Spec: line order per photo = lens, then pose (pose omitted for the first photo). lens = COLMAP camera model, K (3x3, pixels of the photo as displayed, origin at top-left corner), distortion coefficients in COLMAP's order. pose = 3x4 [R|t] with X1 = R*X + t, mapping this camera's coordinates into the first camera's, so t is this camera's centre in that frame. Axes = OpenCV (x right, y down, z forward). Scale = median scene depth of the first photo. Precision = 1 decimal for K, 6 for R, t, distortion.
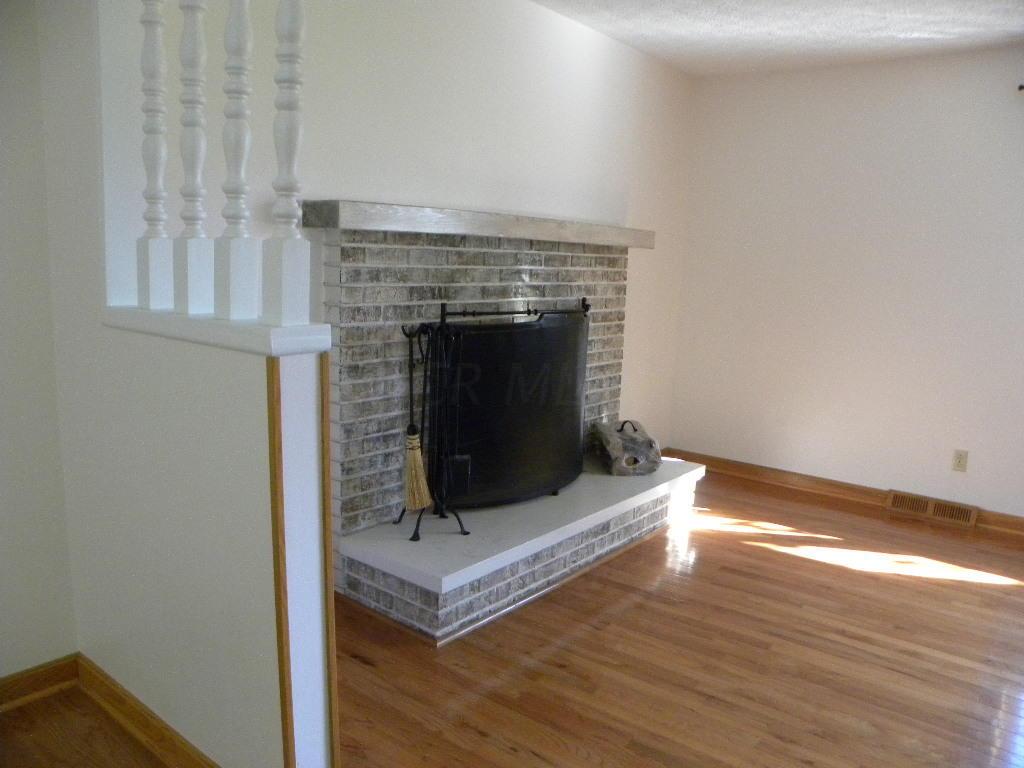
lens RADIAL K [[785.2, 0, 510.0], [0, 785.2, 391.5], [0, 0, 1]] dist [-0.151983, 0.090770]
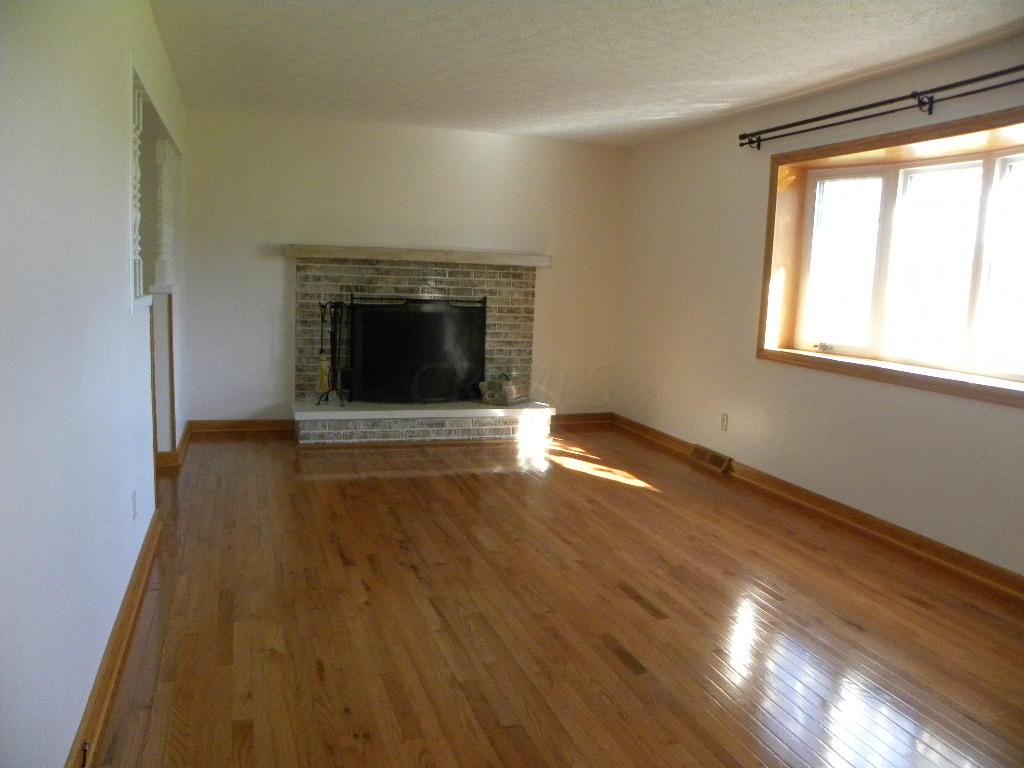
lens RADIAL K [[785.2, 0, 510.0], [0, 785.2, 391.5], [0, 0, 1]] dist [-0.151983, 0.090770]
pose [[0.847525, 0.075060, -0.525421, 1.122152], [-0.099584, 0.994857, -0.018510, 0.114249], [0.521329, 0.068012, 0.850641, -0.399008]]
